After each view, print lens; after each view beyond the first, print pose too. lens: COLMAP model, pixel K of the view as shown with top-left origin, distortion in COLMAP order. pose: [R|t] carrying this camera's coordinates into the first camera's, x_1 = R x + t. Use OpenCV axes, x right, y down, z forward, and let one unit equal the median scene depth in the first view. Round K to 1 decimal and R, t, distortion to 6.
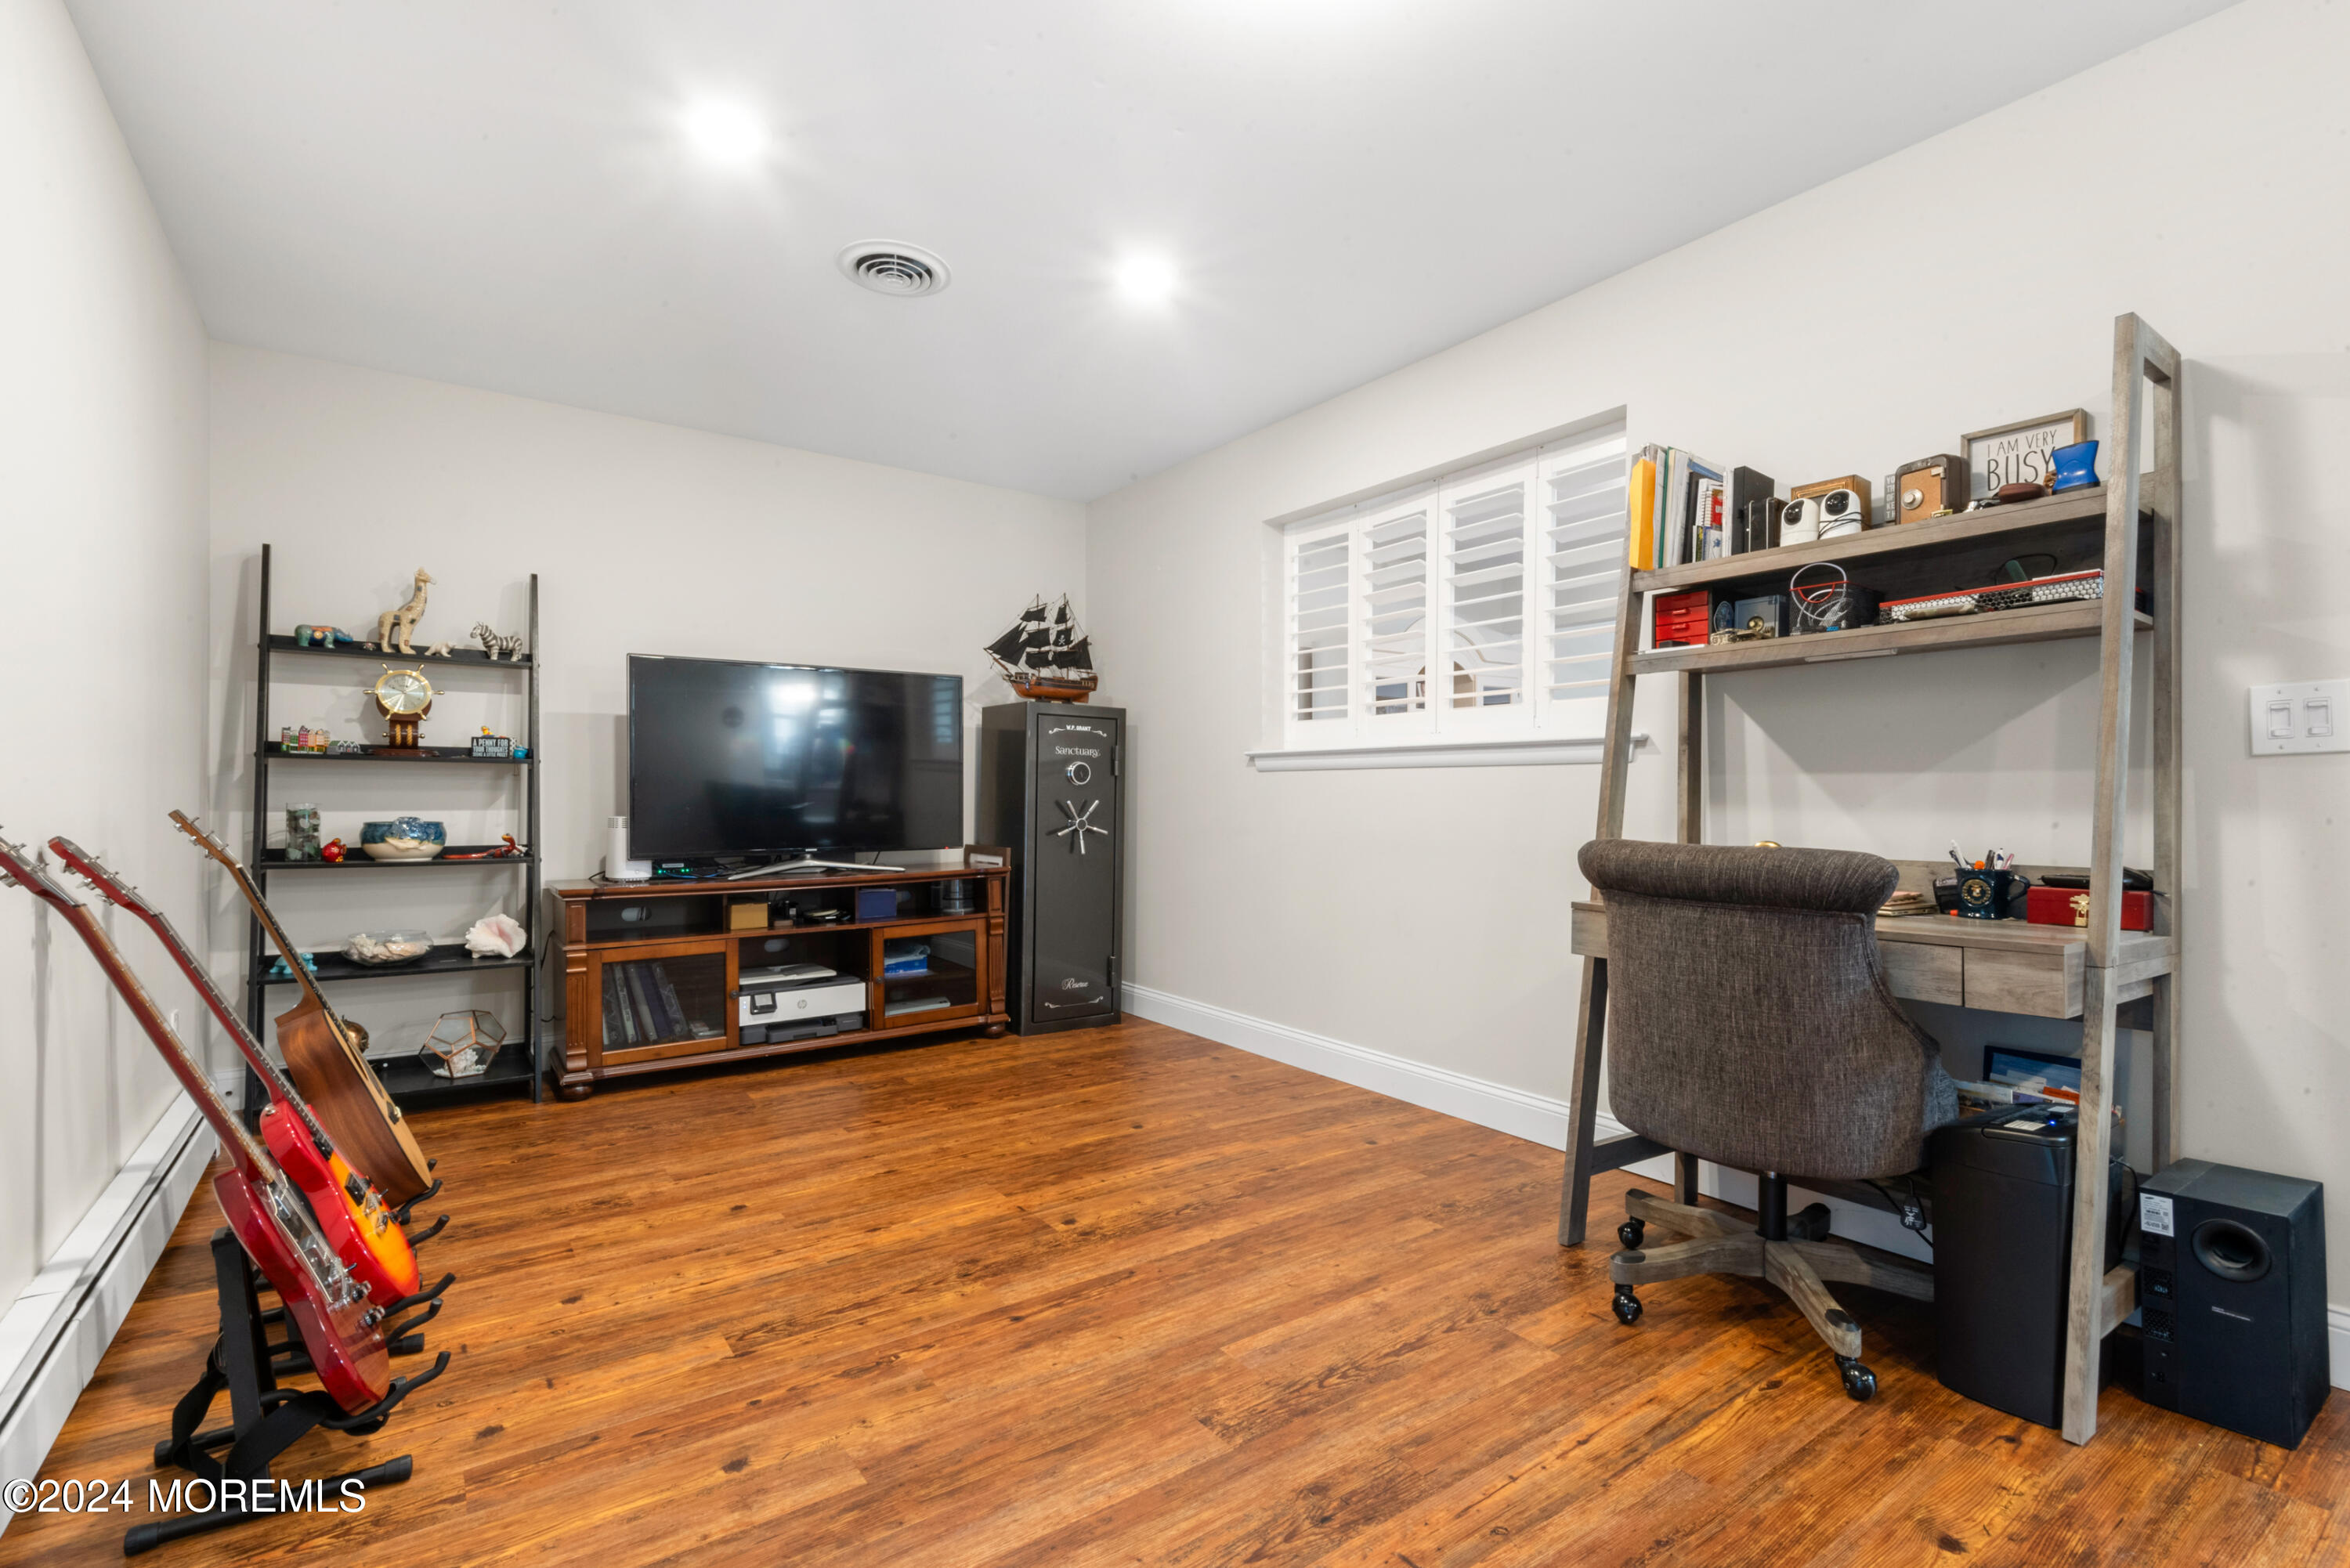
lens RADIAL K [[1068.7, 0, 1187.0], [0, 1068.7, 793.4], [0, 0, 1]] dist [0.037495, -0.029507]
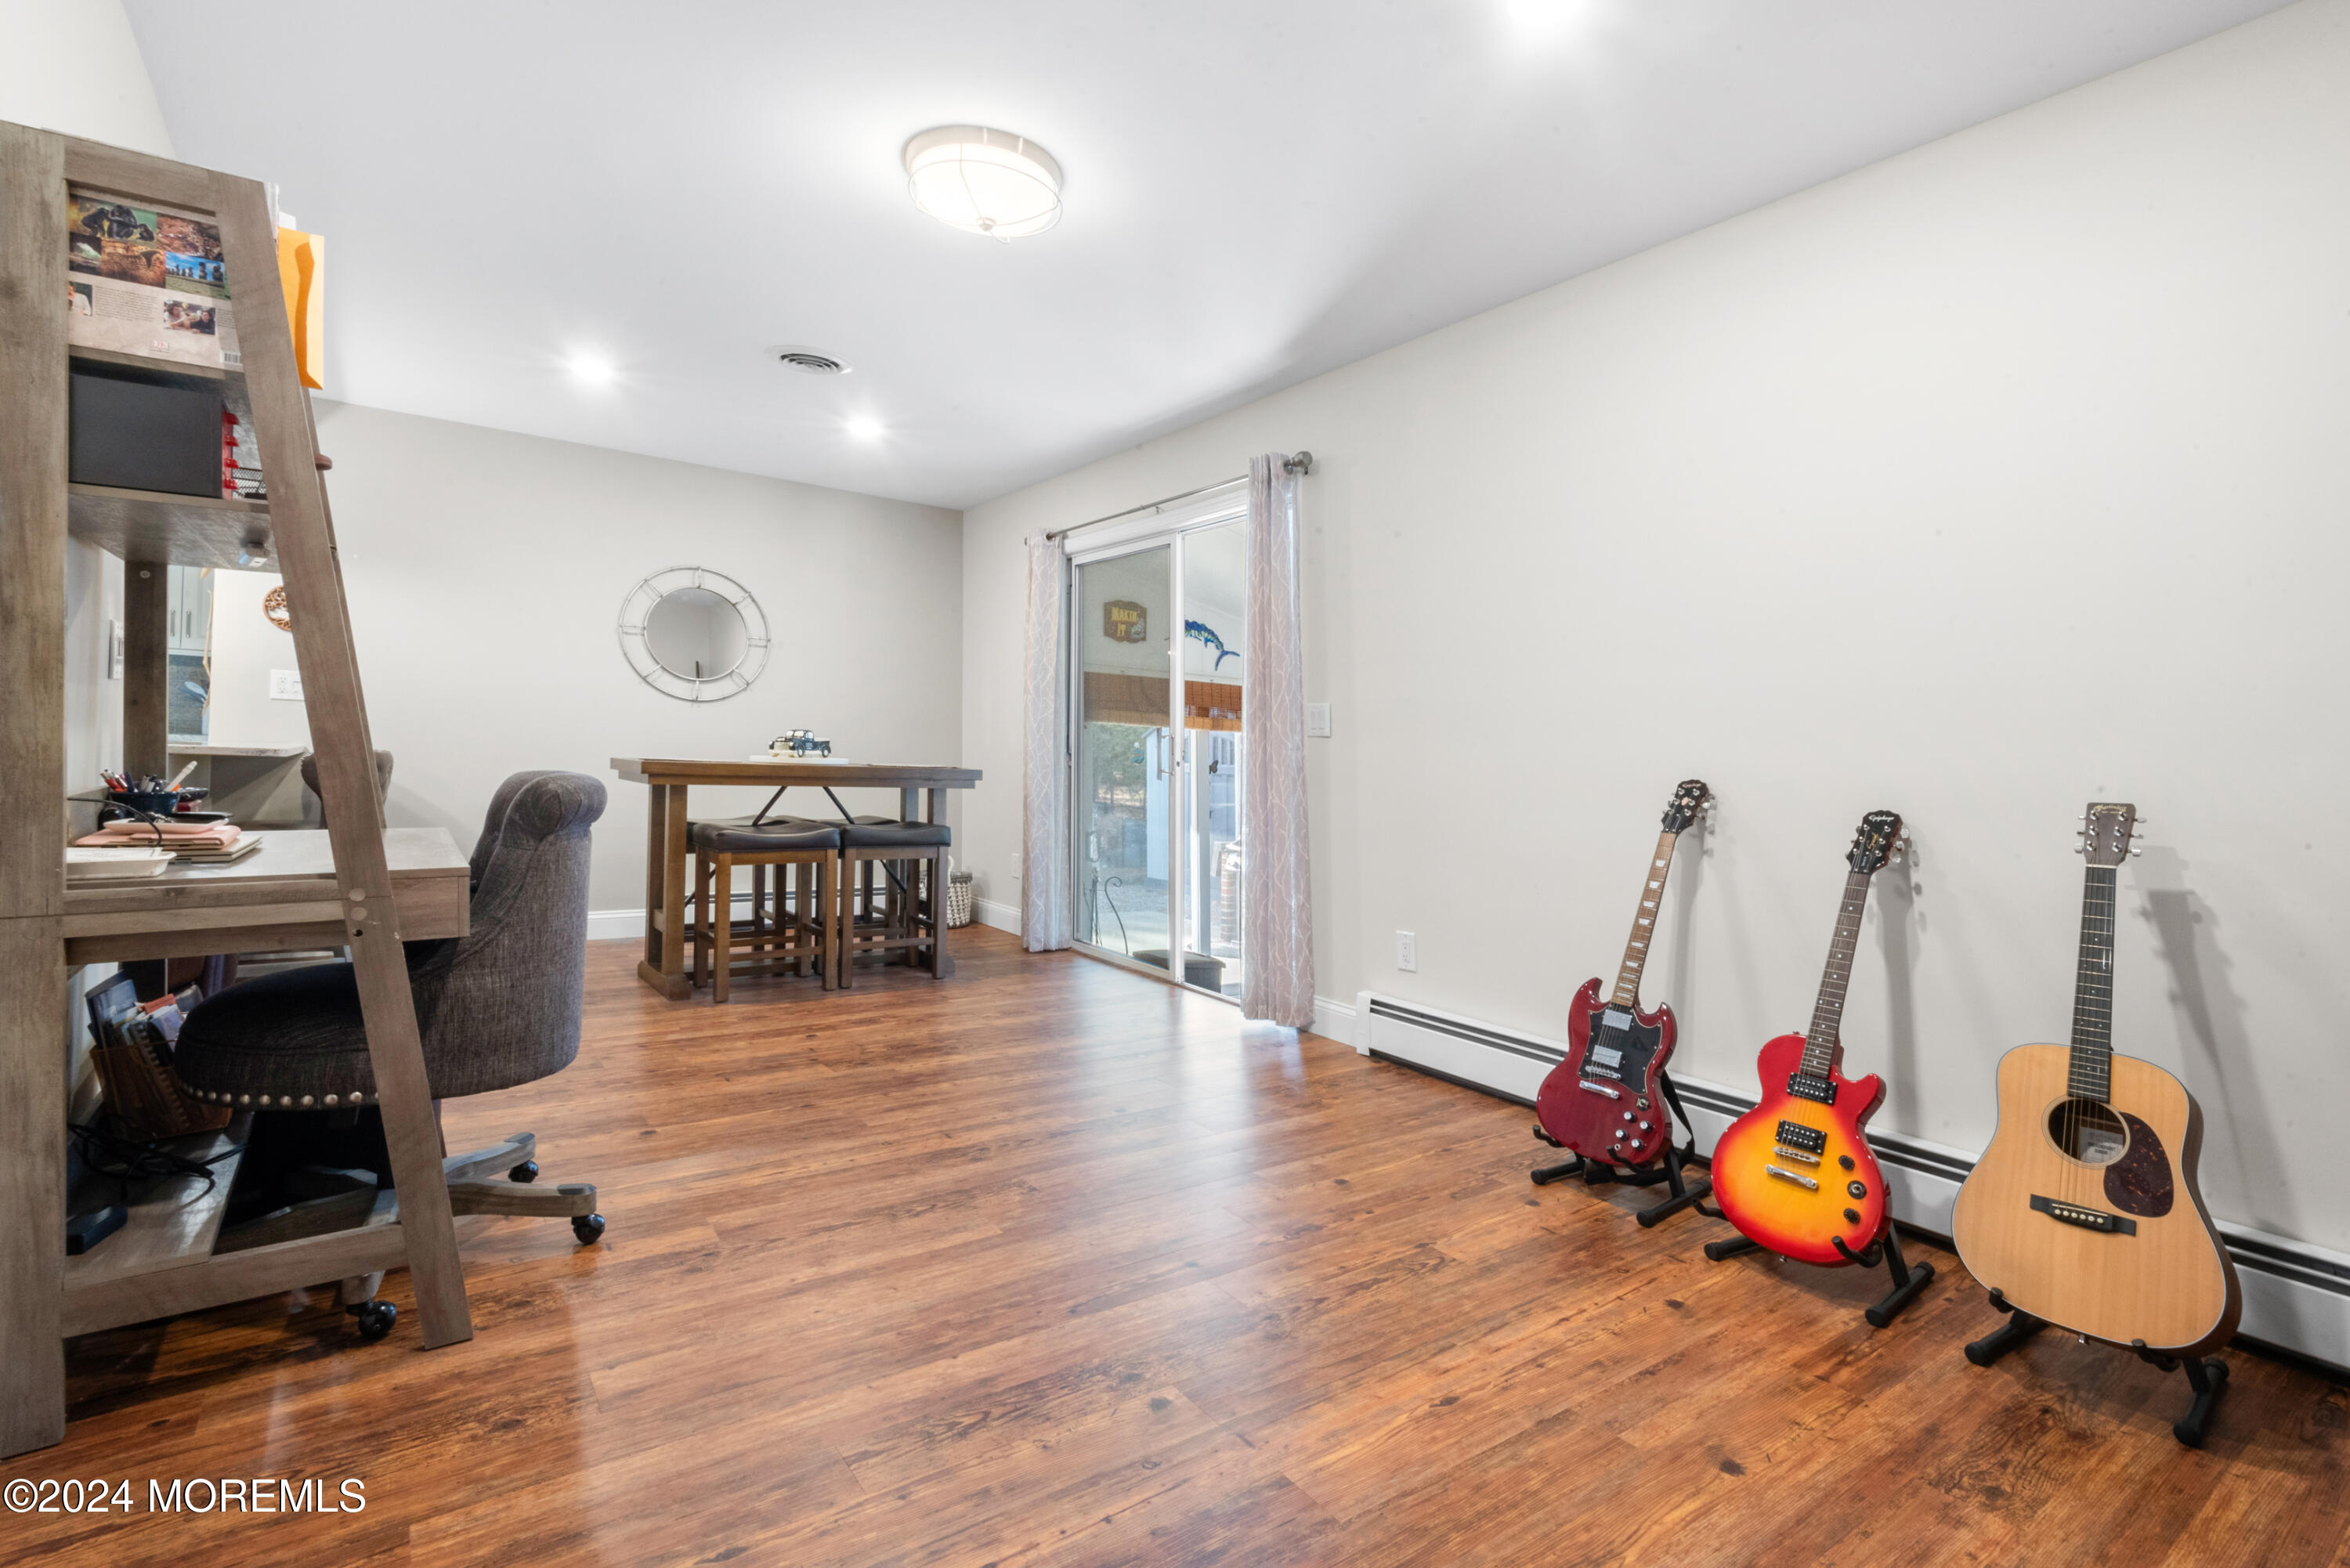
lens RADIAL K [[1068.7, 0, 1187.0], [0, 1068.7, 793.4], [0, 0, 1]] dist [0.037495, -0.029507]
pose [[-0.999241, -0.038949, 0.000883, -0.130585], [-0.038903, 0.998760, 0.031065, 0.015704], [-0.002092, 0.031007, -0.999517, 1.905370]]
